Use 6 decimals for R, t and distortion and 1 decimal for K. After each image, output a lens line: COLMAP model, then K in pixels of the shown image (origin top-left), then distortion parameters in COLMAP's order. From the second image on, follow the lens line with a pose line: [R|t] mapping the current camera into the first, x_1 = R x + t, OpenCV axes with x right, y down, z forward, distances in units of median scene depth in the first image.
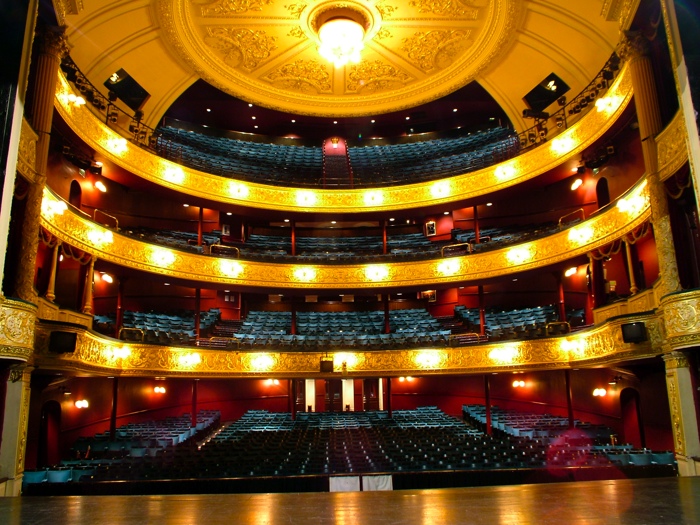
lens RADIAL K [[582.0, 0, 354.6], [0, 582.0, 266.2], [0, 0, 1]] dist [-0.106093, 0.073005]
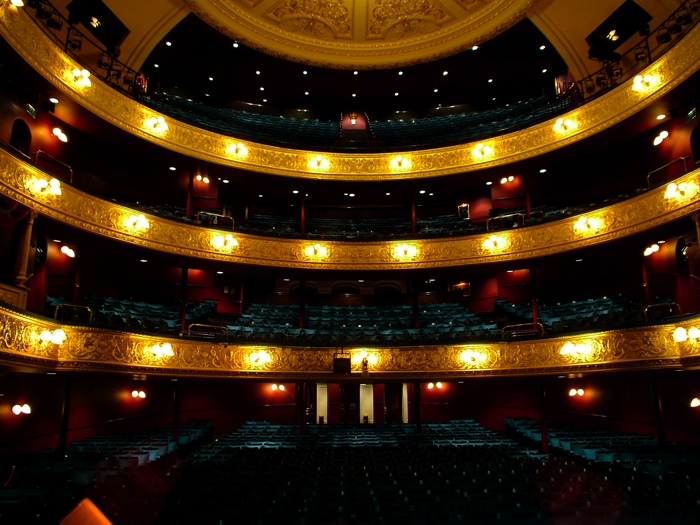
lens RADIAL K [[583.7, 0, 357.7], [0, 583.7, 262.9], [0, 0, 1]] dist [-0.105111, 0.082059]
pose [[0.999737, 0.008788, -0.021175, -0.010951], [-0.009290, 0.999675, -0.023730, 0.049194], [0.020959, 0.023921, 0.999494, 0.201160]]
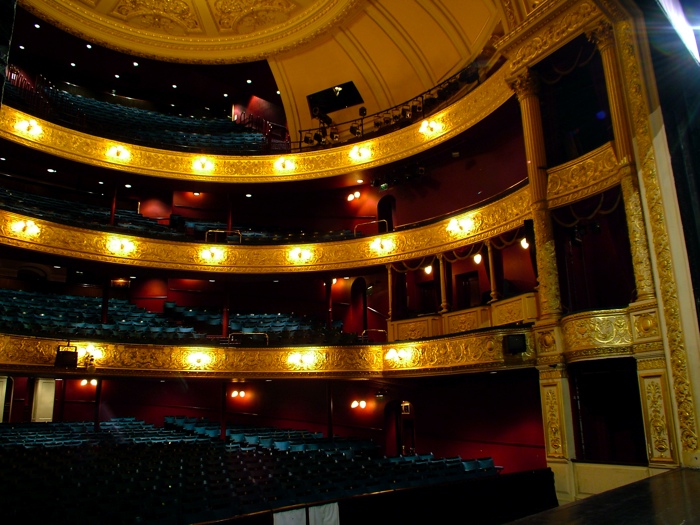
lens RADIAL K [[583.7, 0, 357.7], [0, 583.7, 262.9], [0, 0, 1]] dist [-0.105111, 0.082059]
pose [[0.741408, 0.169625, 0.649262, -0.236226], [-0.149170, 0.984977, -0.086992, 0.056776], [-0.654265, -0.032354, 0.755573, 0.209091]]
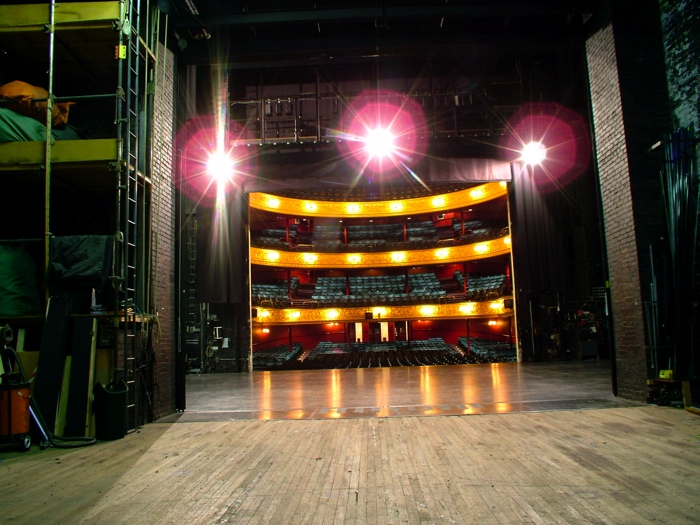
lens RADIAL K [[582.0, 0, 354.6], [0, 582.0, 266.2], [0, 0, 1]] dist [-0.106093, 0.073005]
pose [[0.996898, -0.022630, -0.075383, 0.039616], [0.031011, 0.993233, 0.111924, -0.154253], [0.072340, -0.113914, 0.990853, -0.641098]]
